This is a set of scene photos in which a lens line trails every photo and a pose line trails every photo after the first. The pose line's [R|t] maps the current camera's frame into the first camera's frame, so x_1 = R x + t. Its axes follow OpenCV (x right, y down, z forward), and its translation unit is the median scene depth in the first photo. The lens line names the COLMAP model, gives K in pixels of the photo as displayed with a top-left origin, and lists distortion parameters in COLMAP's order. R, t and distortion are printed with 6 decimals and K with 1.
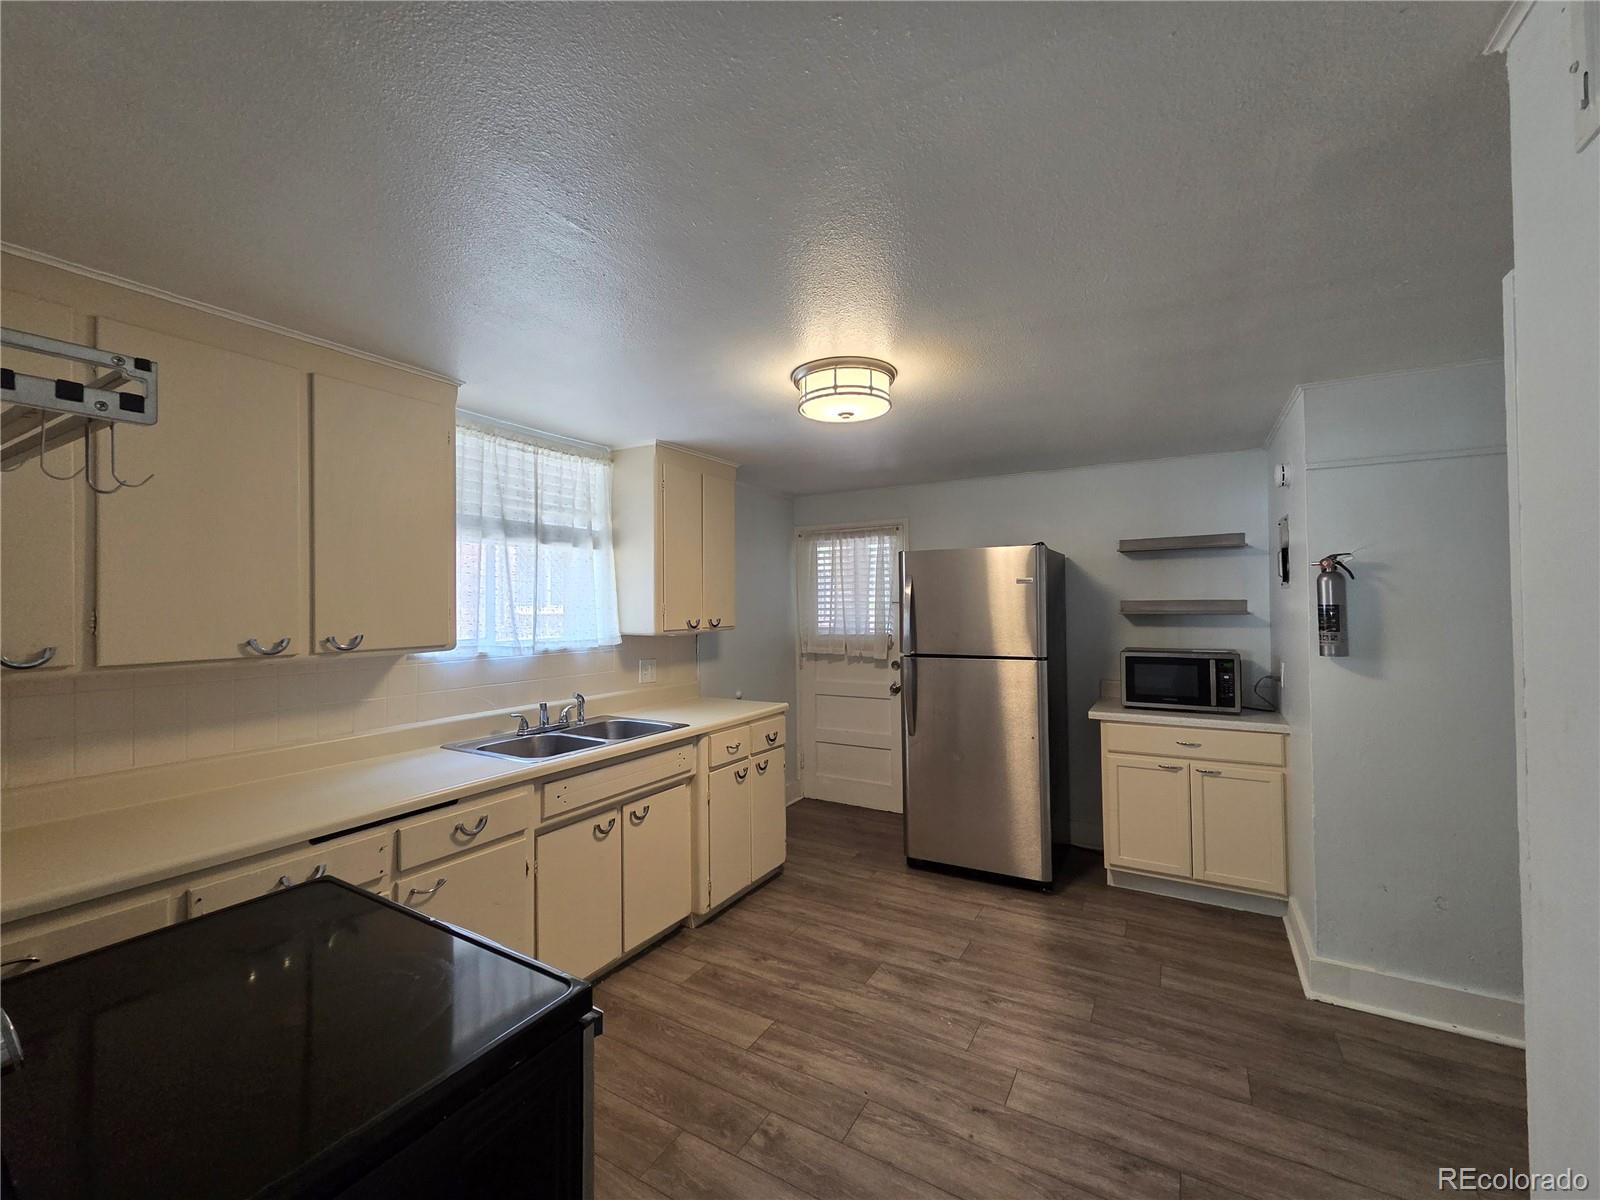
lens RADIAL K [[661.5, 0, 794.3], [0, 661.5, 592.8], [0, 0, 1]] dist [0.010595, -0.000289]
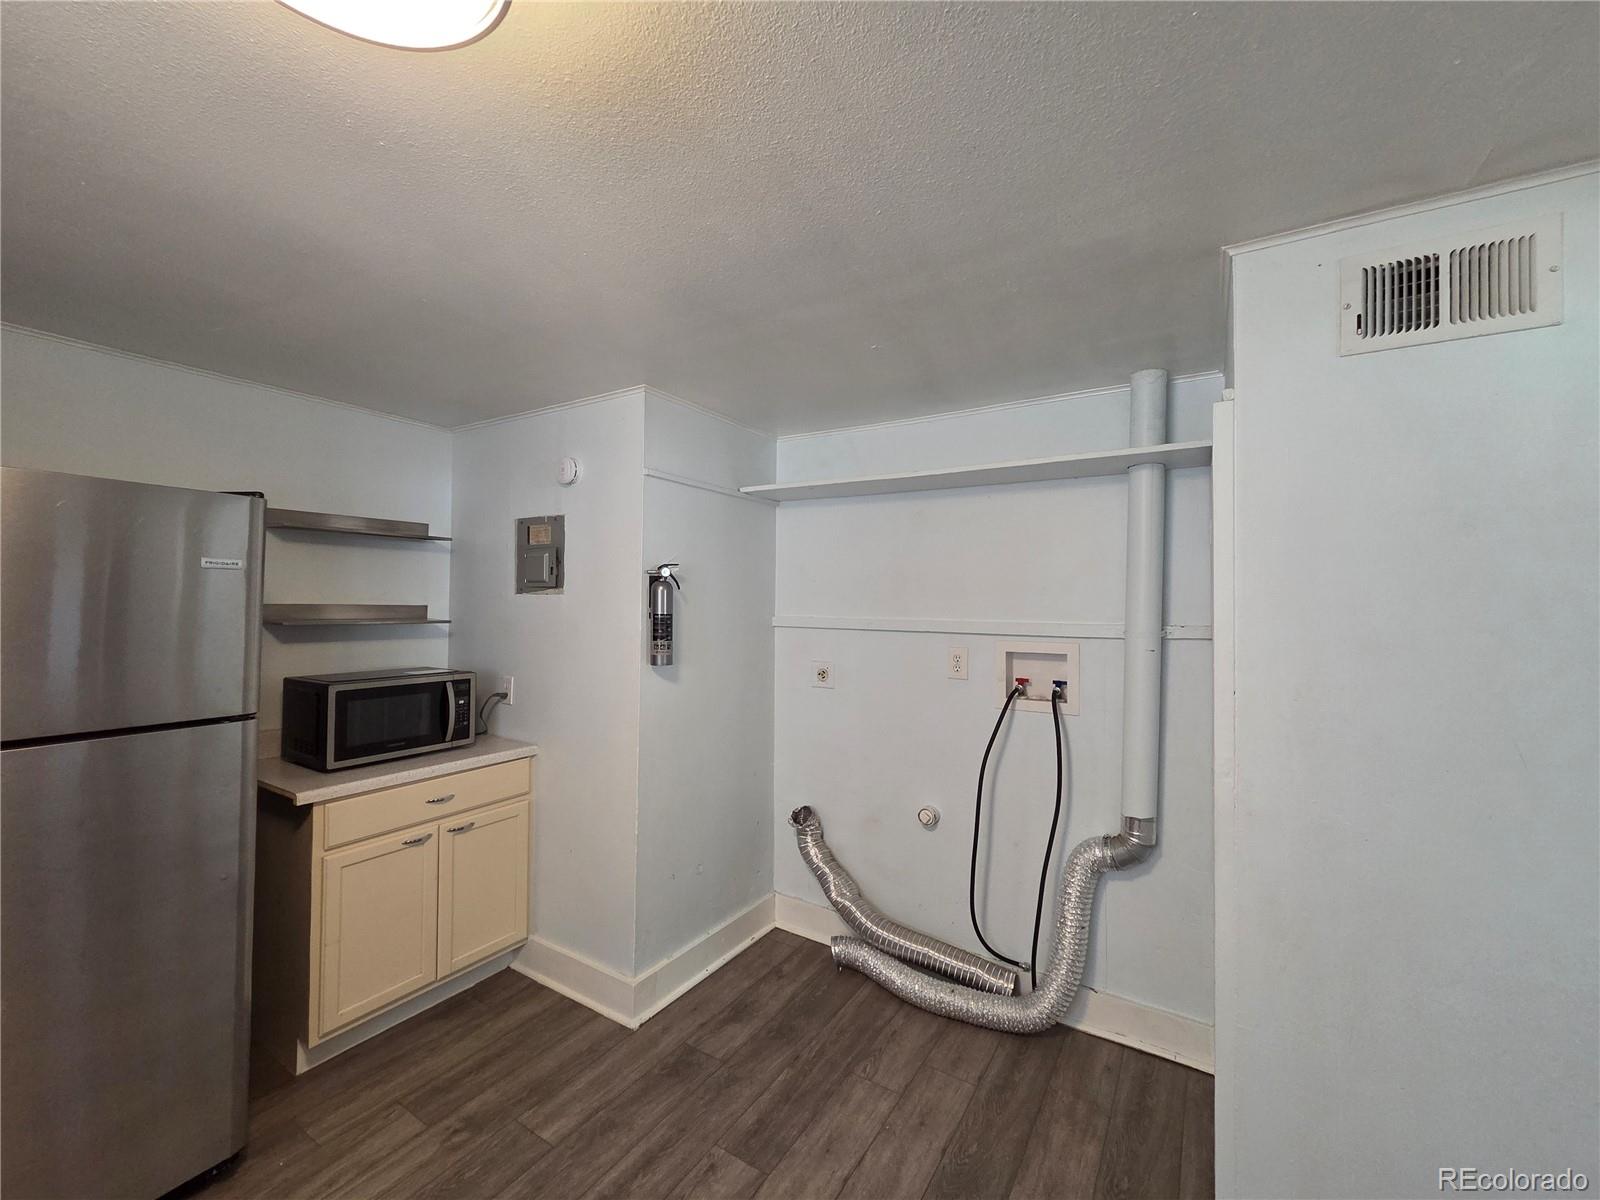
lens RADIAL K [[661.5, 0, 794.3], [0, 661.5, 592.8], [0, 0, 1]] dist [0.010595, -0.000289]
pose [[0.040240, 0.025662, 0.998860, -0.158270], [-0.027282, 0.999326, -0.024574, 0.004343], [-0.998818, -0.026262, 0.040913, 0.657590]]
